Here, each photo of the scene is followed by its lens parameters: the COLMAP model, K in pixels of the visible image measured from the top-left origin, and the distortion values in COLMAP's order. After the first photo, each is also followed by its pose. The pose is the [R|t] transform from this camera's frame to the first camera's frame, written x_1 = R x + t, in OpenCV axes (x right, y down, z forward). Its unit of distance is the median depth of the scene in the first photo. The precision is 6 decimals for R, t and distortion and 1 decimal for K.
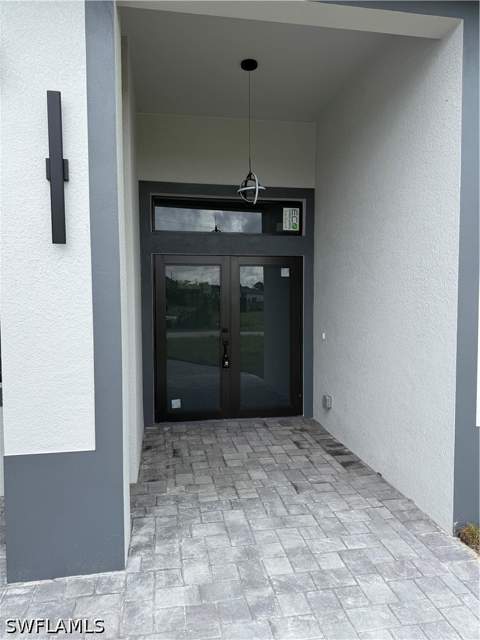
lens RADIAL K [[461.8, 0, 237.5], [0, 461.8, 317.9], [0, 0, 1]] dist [0.025699, -0.001151]
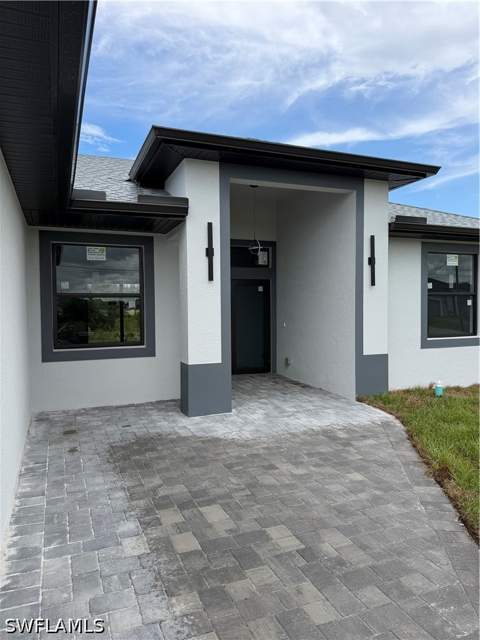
lens RADIAL K [[461.8, 0, 226.6], [0, 461.8, 314.8], [0, 0, 1]] dist [0.025699, -0.001151]
pose [[0.982550, -0.008341, 0.185811, -0.348783], [0.014015, 0.999474, -0.029244, 0.048157], [-0.185469, 0.031338, 0.982150, -0.682726]]
